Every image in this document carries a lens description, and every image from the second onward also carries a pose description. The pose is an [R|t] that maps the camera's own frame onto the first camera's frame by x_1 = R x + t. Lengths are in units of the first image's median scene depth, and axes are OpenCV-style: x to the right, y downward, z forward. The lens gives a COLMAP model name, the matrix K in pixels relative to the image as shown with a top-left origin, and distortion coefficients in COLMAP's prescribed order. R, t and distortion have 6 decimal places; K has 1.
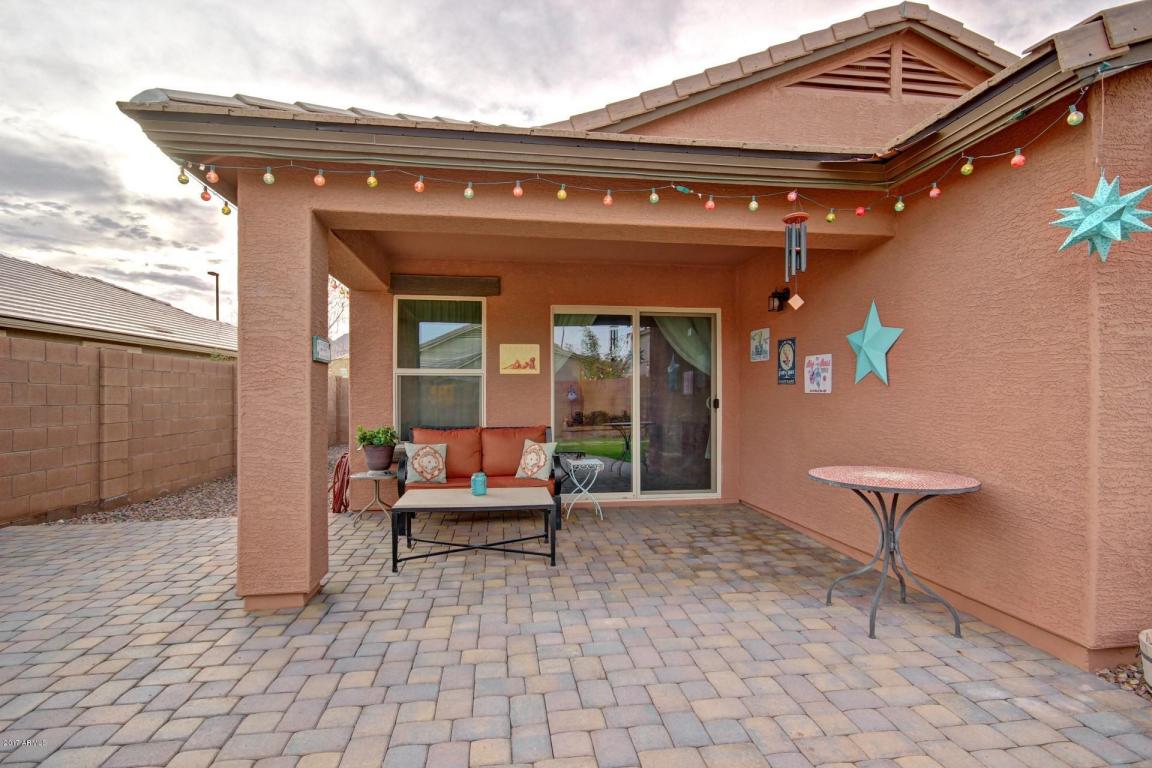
lens RADIAL K [[575.4, 0, 578.1], [0, 575.4, 395.5], [0, 0, 1]] dist [0.022049, -0.015700]
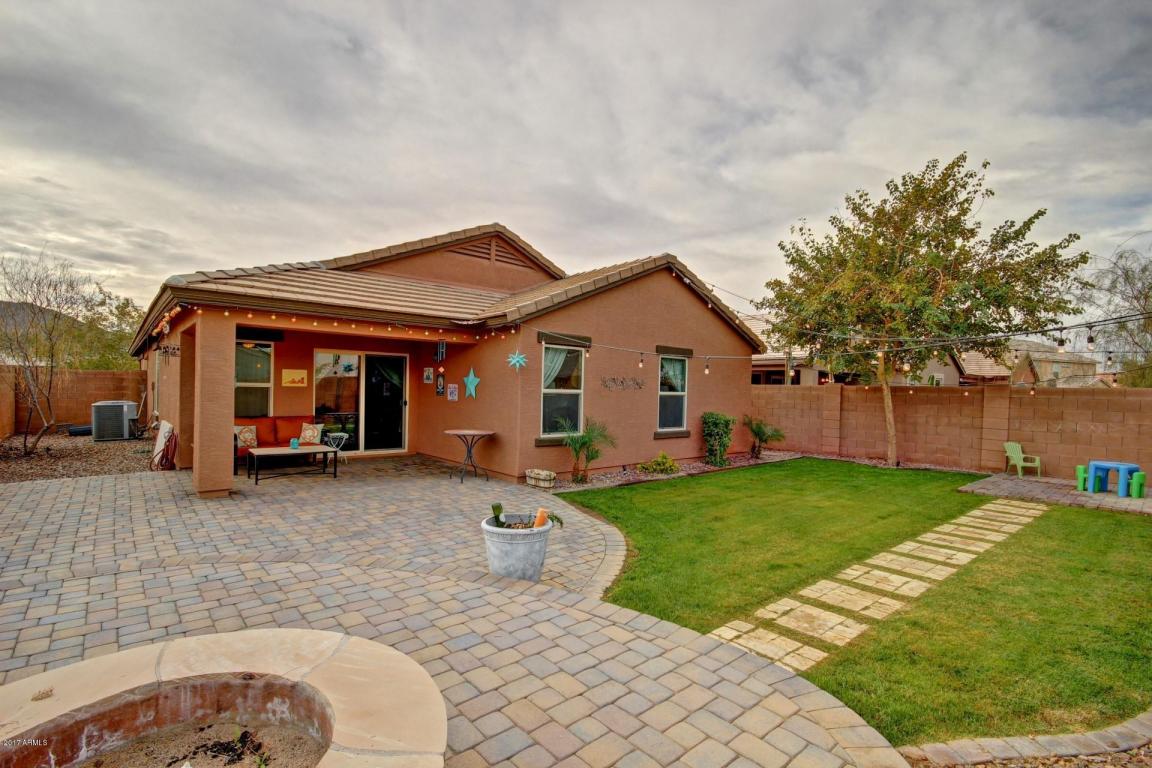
lens RADIAL K [[532.0, 0, 577.2], [0, 532.0, 396.9], [0, 0, 1]] dist [-0.005187, -0.000825]
pose [[0.838163, 0.012123, 0.545286, -0.334500], [-0.024400, 0.999585, 0.015283, -0.065096], [-0.544874, -0.026115, 0.838111, -1.078620]]
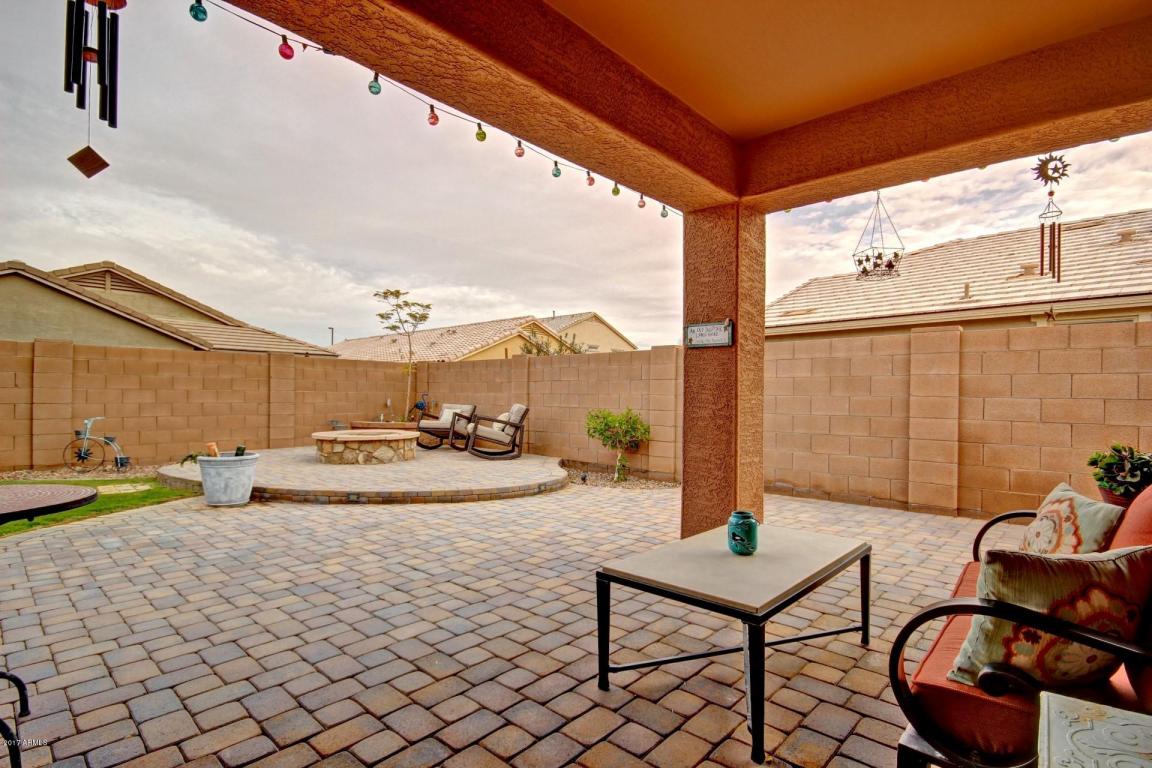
lens RADIAL K [[556.3, 0, 578.1], [0, 556.3, 395.5], [0, 0, 1]] dist [0.005131, -0.000556]
pose [[-0.775302, -0.006678, -0.631556, 0.263270], [-0.006769, 0.999975, -0.002265, 0.024356], [0.631555, 0.002519, -0.775327, 1.216445]]
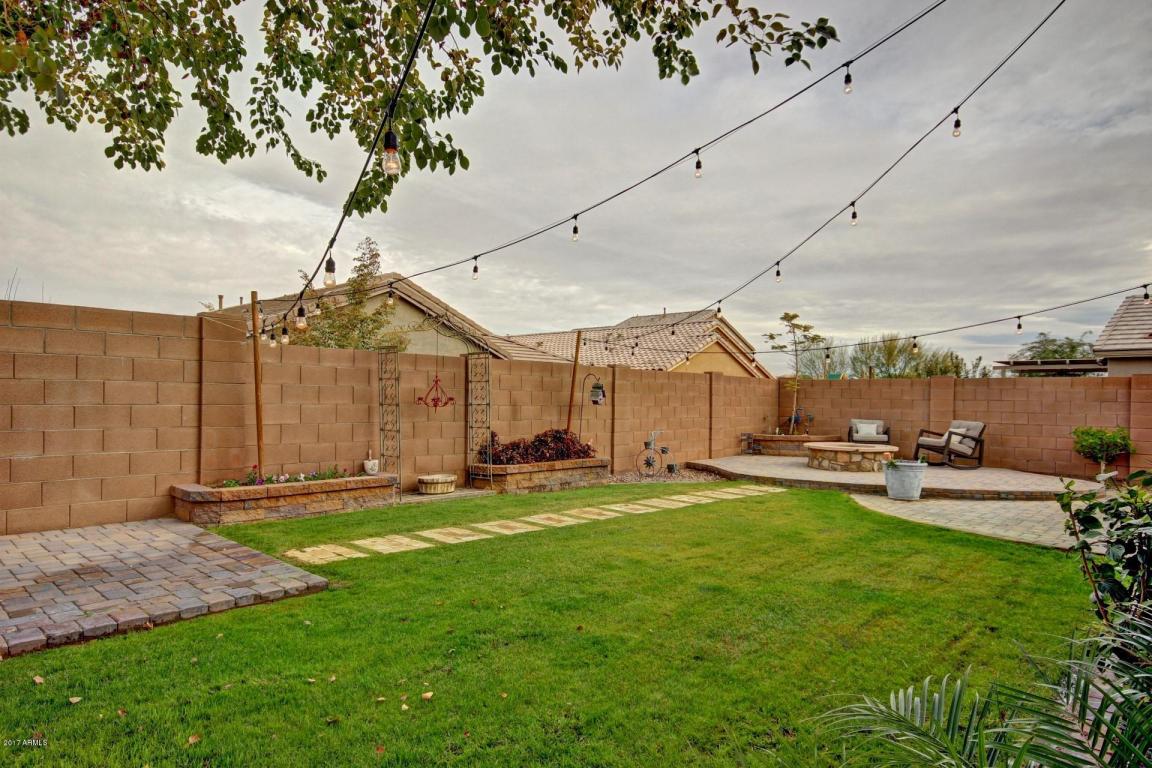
lens RADIAL K [[671.4, 0, 578.7], [0, 671.4, 401.4], [0, 0, 1]] dist [0.019408, 0.001159]
pose [[-0.778302, -0.009315, -0.627821, 2.099442], [-0.012141, 0.999926, 0.000215, -0.007070], [0.627772, 0.007790, -0.778358, 0.685040]]
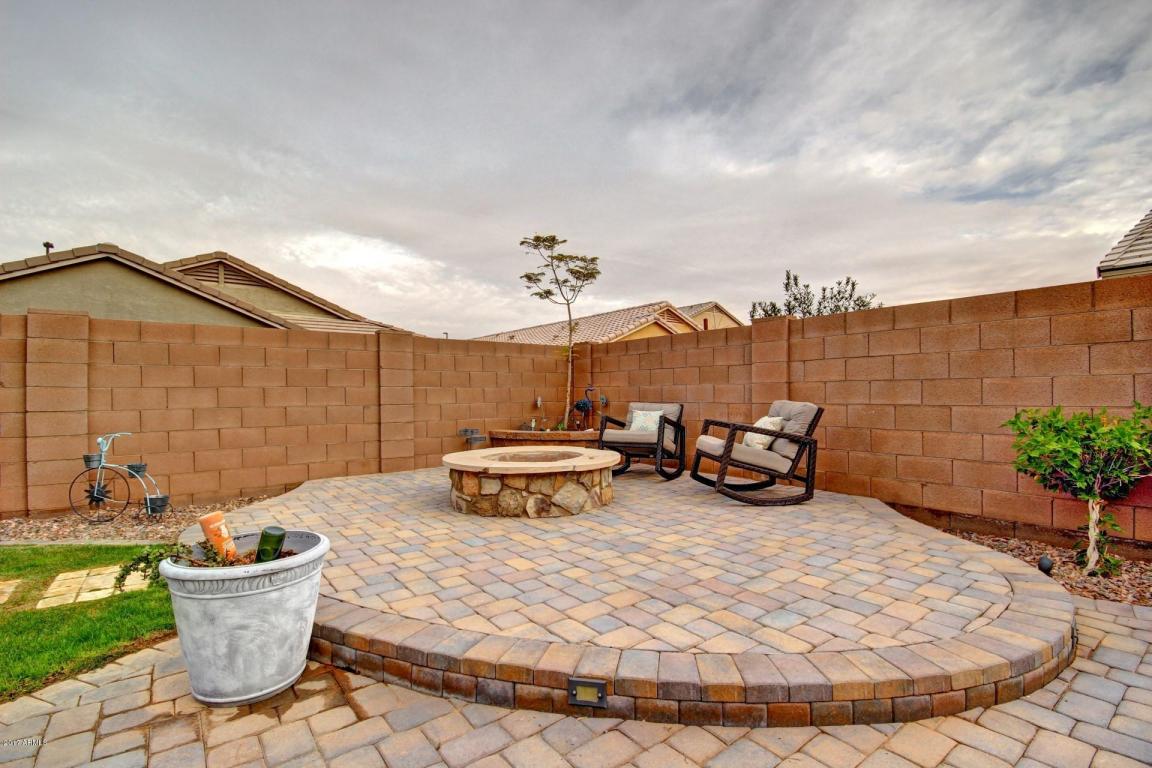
lens RADIAL K [[532.0, 0, 577.2], [0, 532.0, 396.9], [0, 0, 1]] dist [-0.005187, -0.000825]
pose [[-0.873191, 0.011596, -0.487240, 0.052779], [0.012192, 0.999924, 0.001948, 0.037807], [0.487225, -0.004240, -0.873266, 0.254305]]
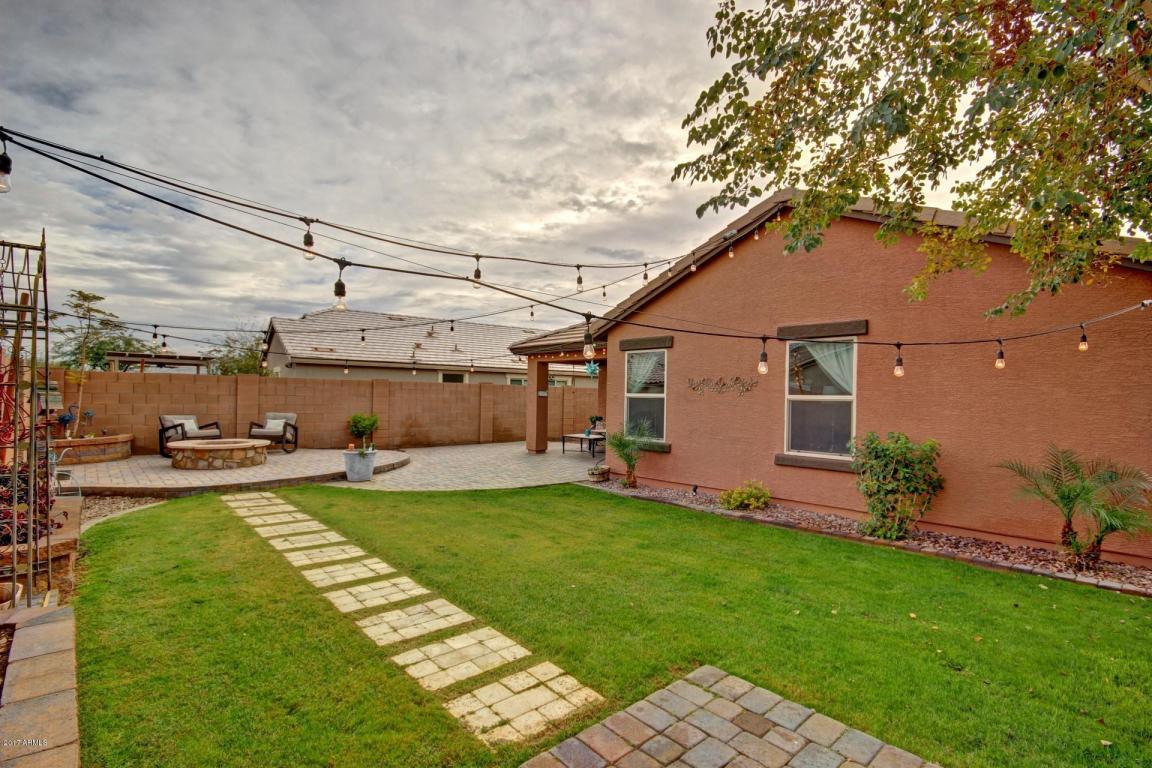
lens RADIAL K [[544.5, 0, 573.7], [0, 544.5, 394.5], [0, 0, 1]] dist [0.002448, -0.010697]
pose [[0.552975, 0.007664, -0.833162, 2.206595], [-0.011764, 0.999930, 0.001390, -0.058306], [0.833115, 0.009033, 0.553027, -0.727567]]
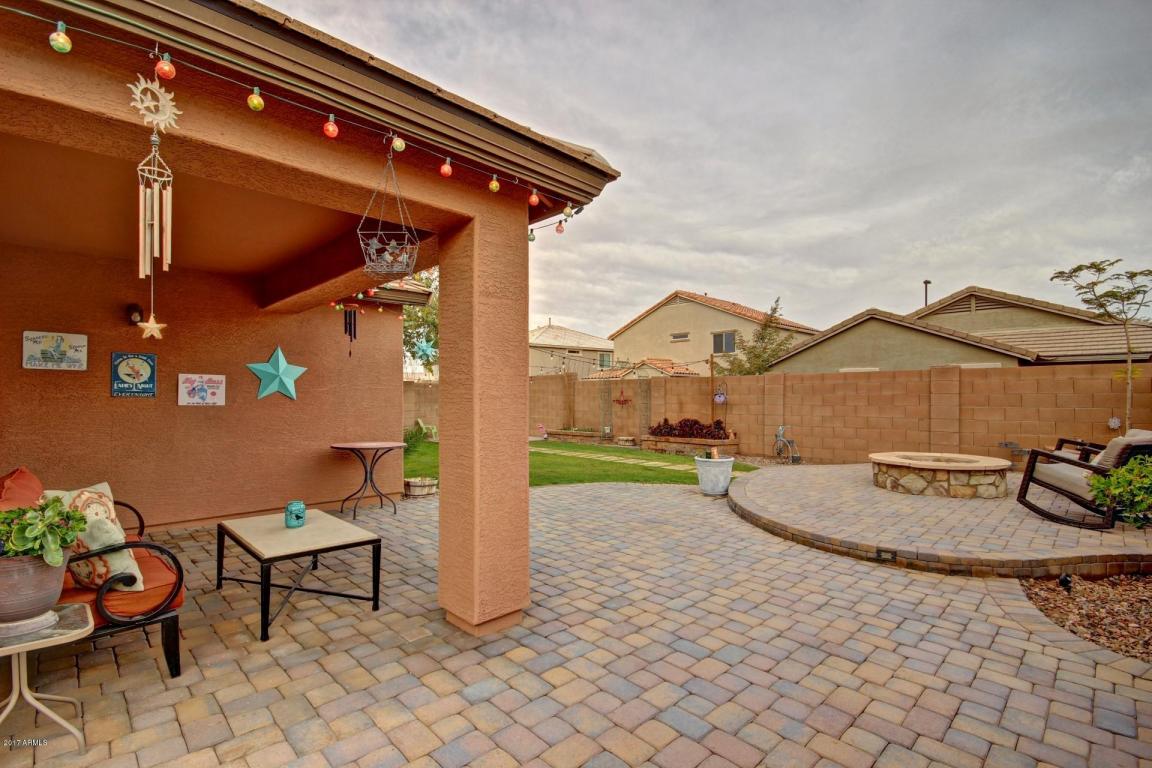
lens RADIAL K [[532.0, 0, 577.2], [0, 532.0, 396.9], [0, 0, 1]] dist [-0.005187, -0.000825]
pose [[-0.595822, 0.001419, 0.803115, -0.993447], [-0.000924, 0.999997, -0.002453, -0.020678], [-0.803116, -0.002204, -0.595819, 1.055540]]
